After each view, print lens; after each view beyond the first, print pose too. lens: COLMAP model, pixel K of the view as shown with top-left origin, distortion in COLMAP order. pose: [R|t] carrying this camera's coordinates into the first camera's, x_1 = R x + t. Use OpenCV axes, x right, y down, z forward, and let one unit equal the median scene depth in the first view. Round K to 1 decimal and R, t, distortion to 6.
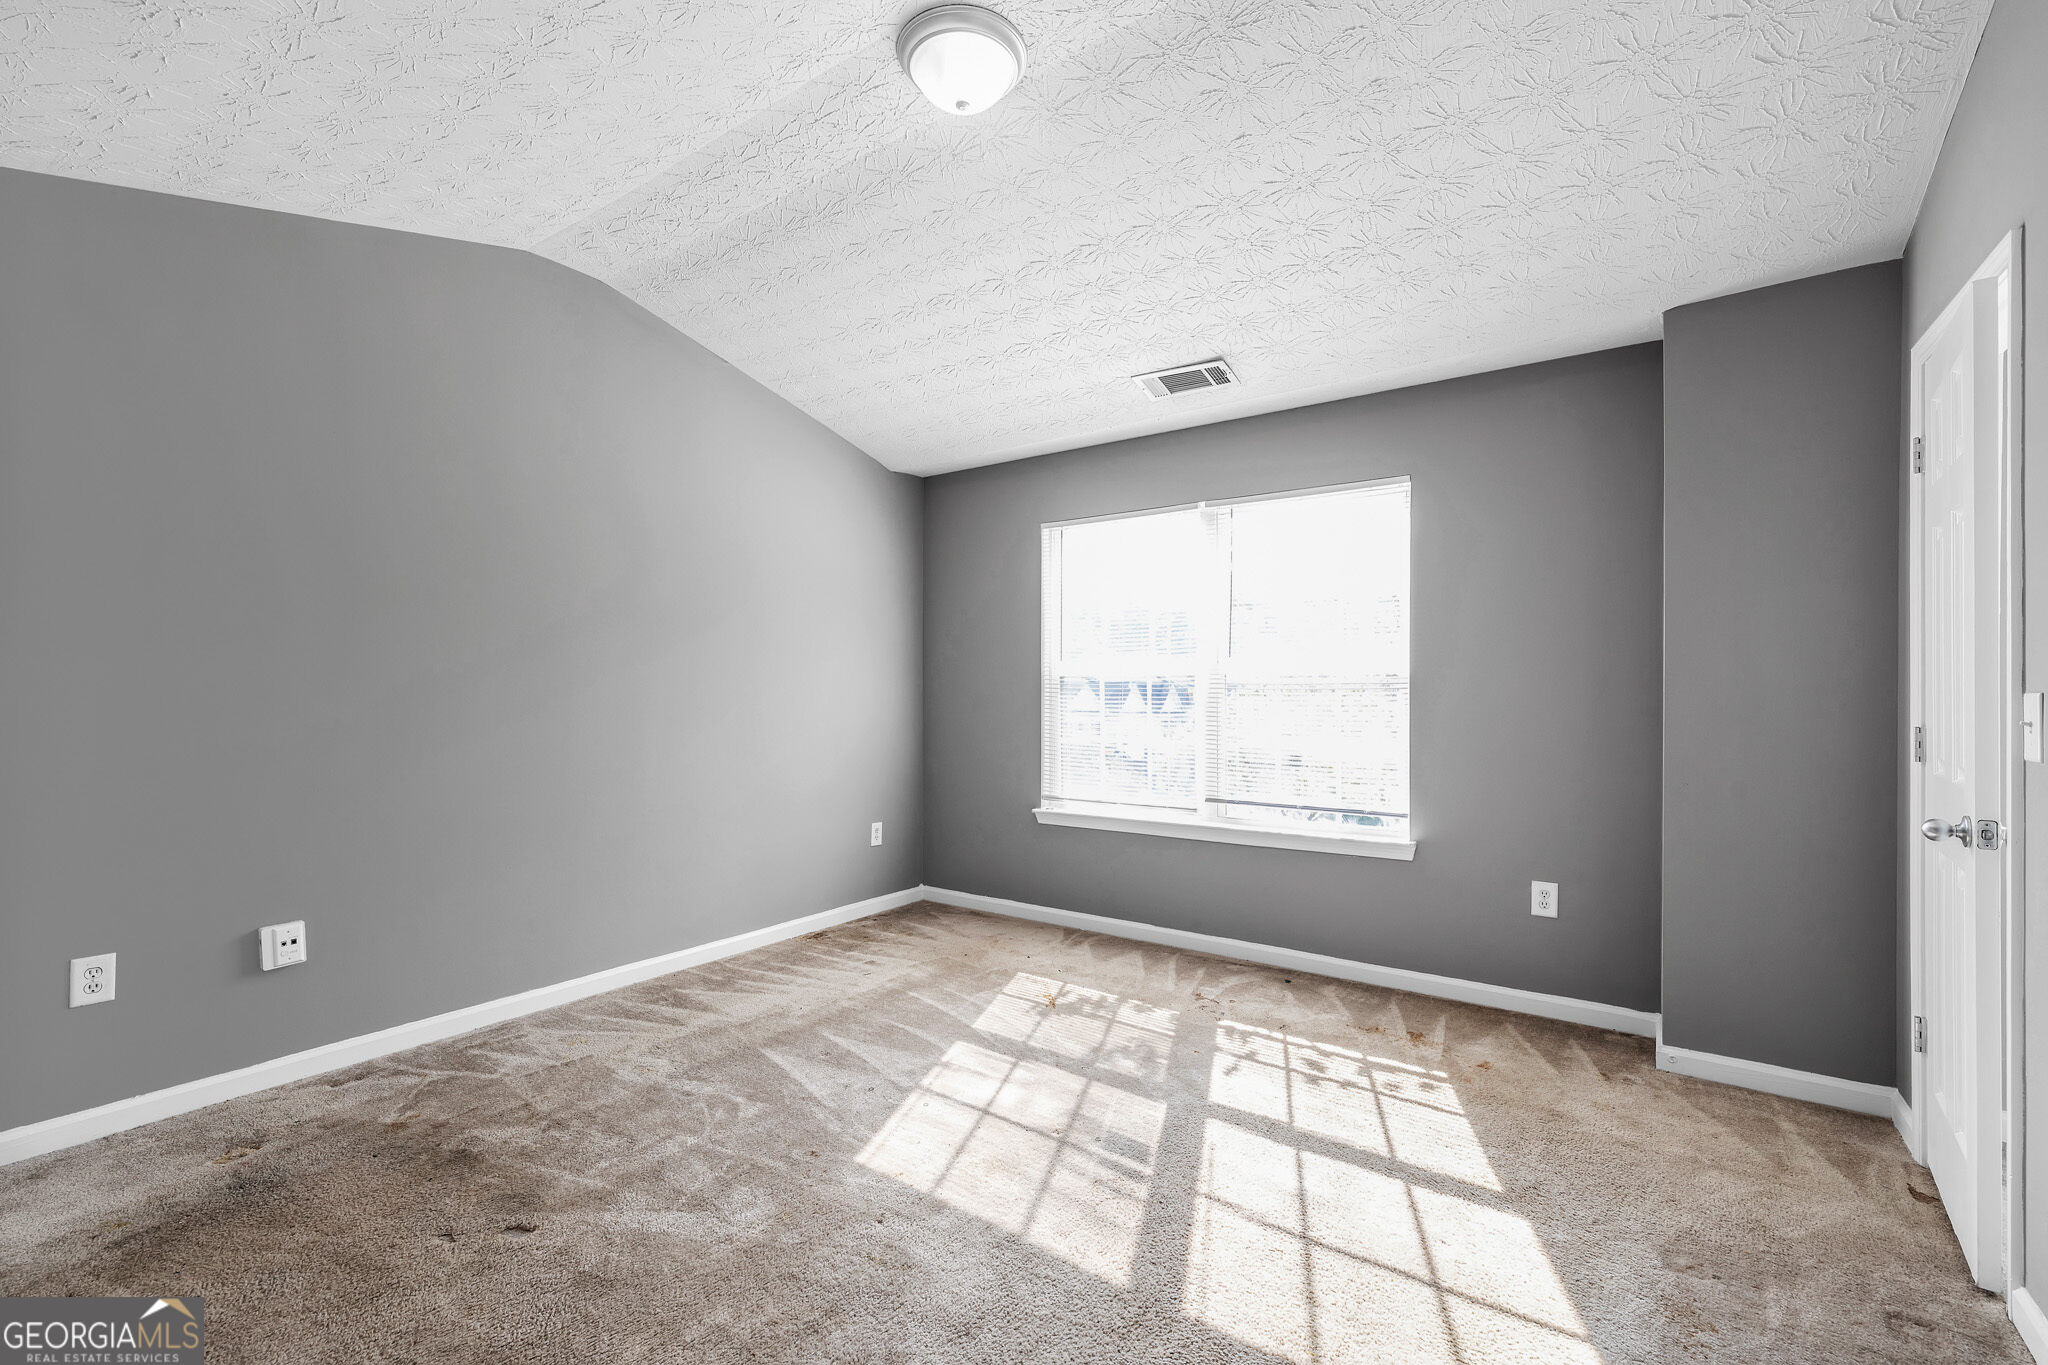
lens RADIAL K [[877.7, 0, 1021.1], [0, 877.7, 686.4], [0, 0, 1]] dist [0.000040, -0.000019]
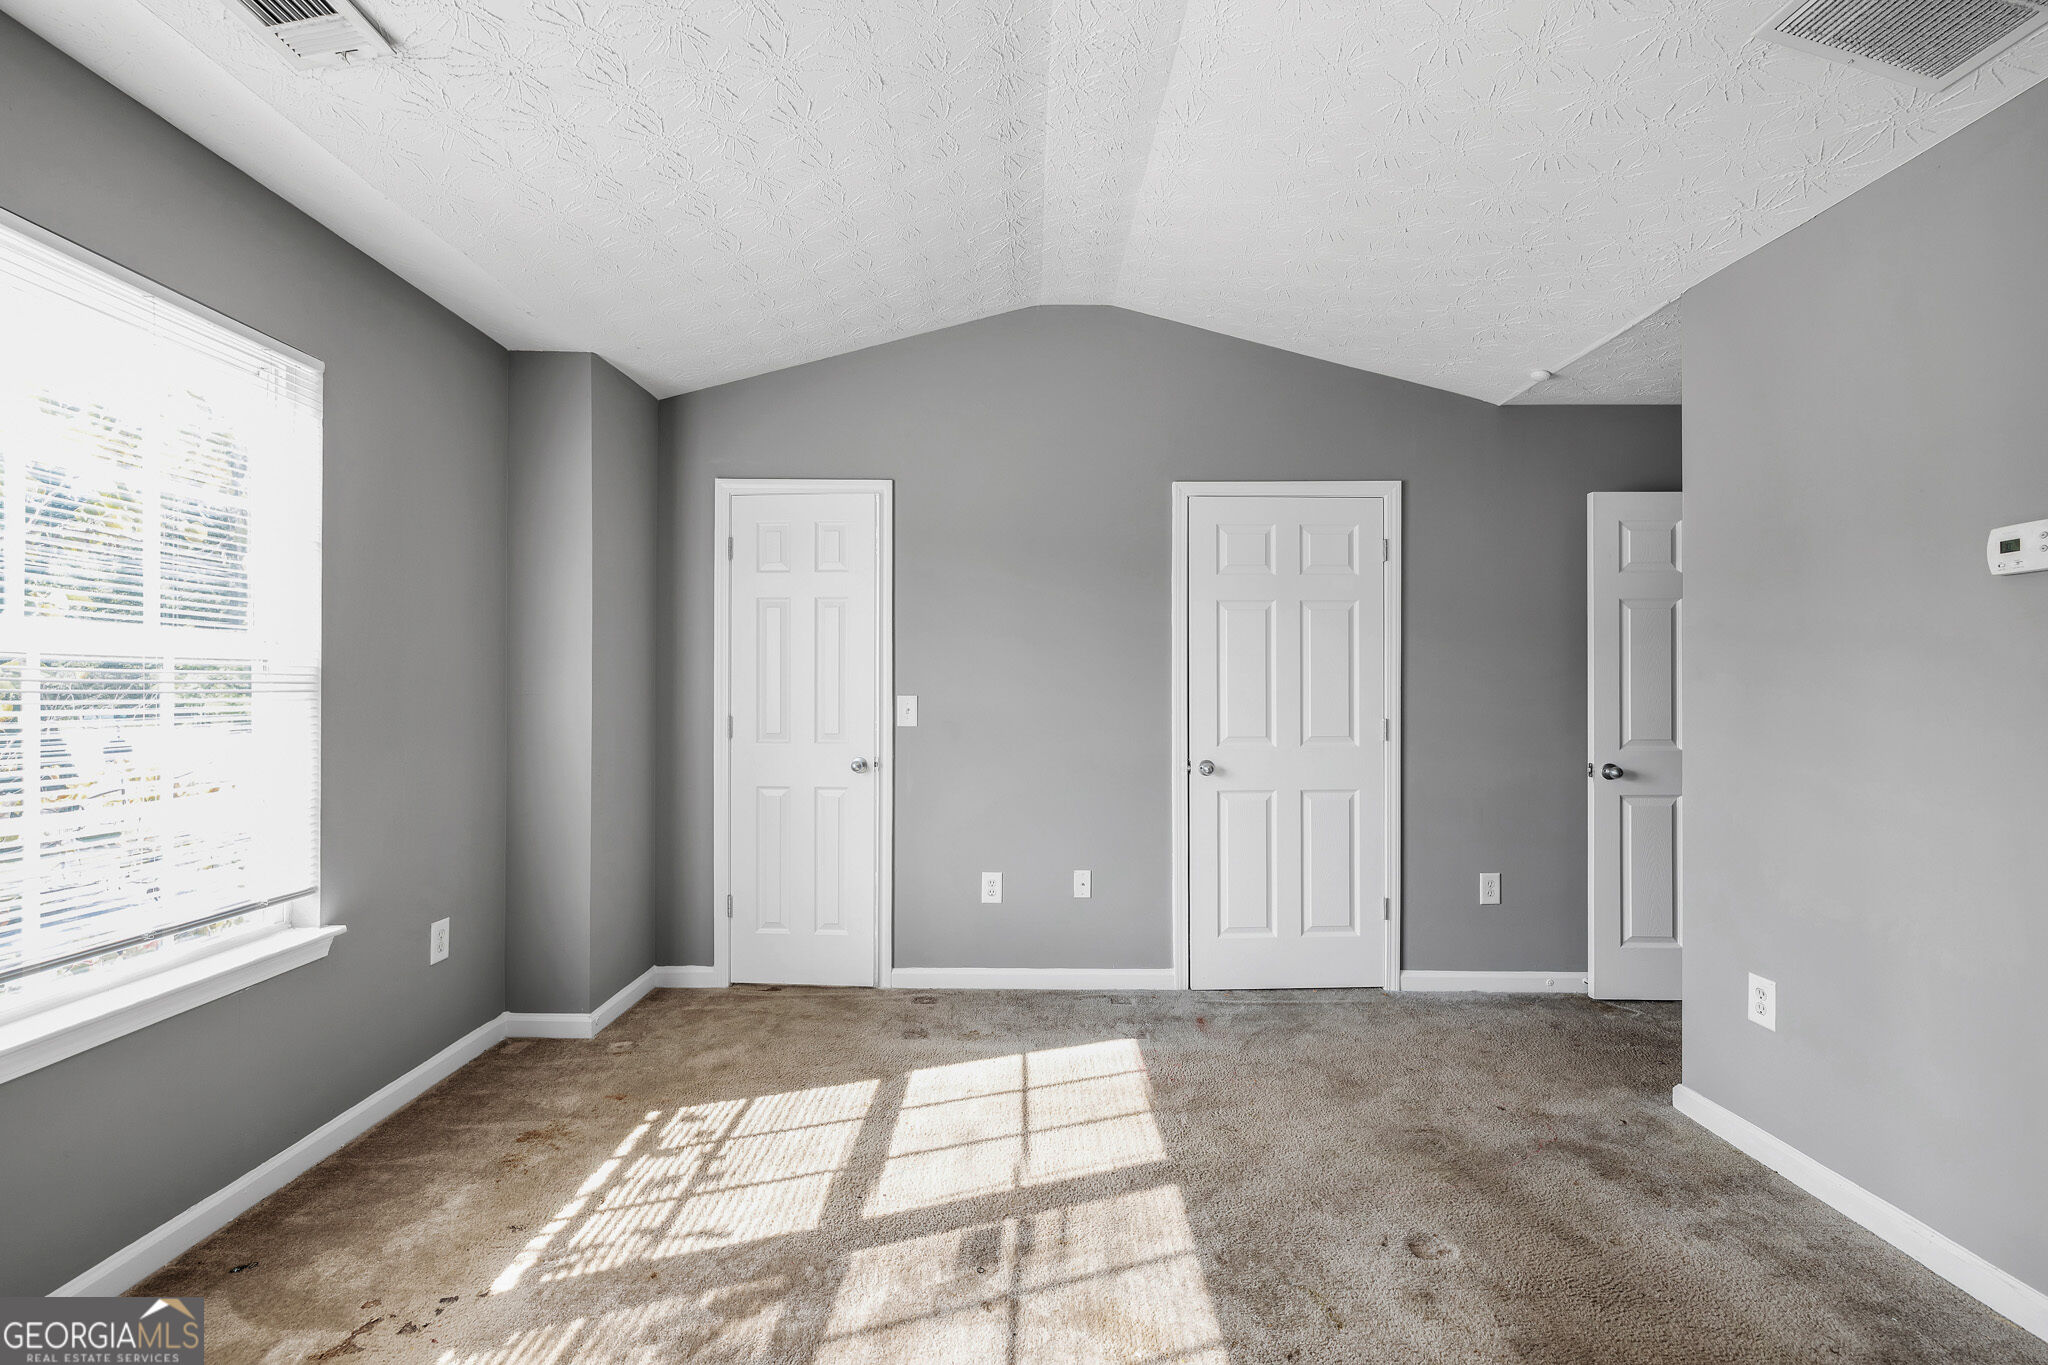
lens RADIAL K [[877.7, 0, 1021.1], [0, 877.7, 682.2], [0, 0, 1]] dist [0.000040, -0.000019]
pose [[-0.573731, 0.002239, 0.819041, -0.492349], [-0.002561, 0.999986, -0.004527, -0.002992], [-0.819040, -0.004694, -0.573717, 1.228815]]
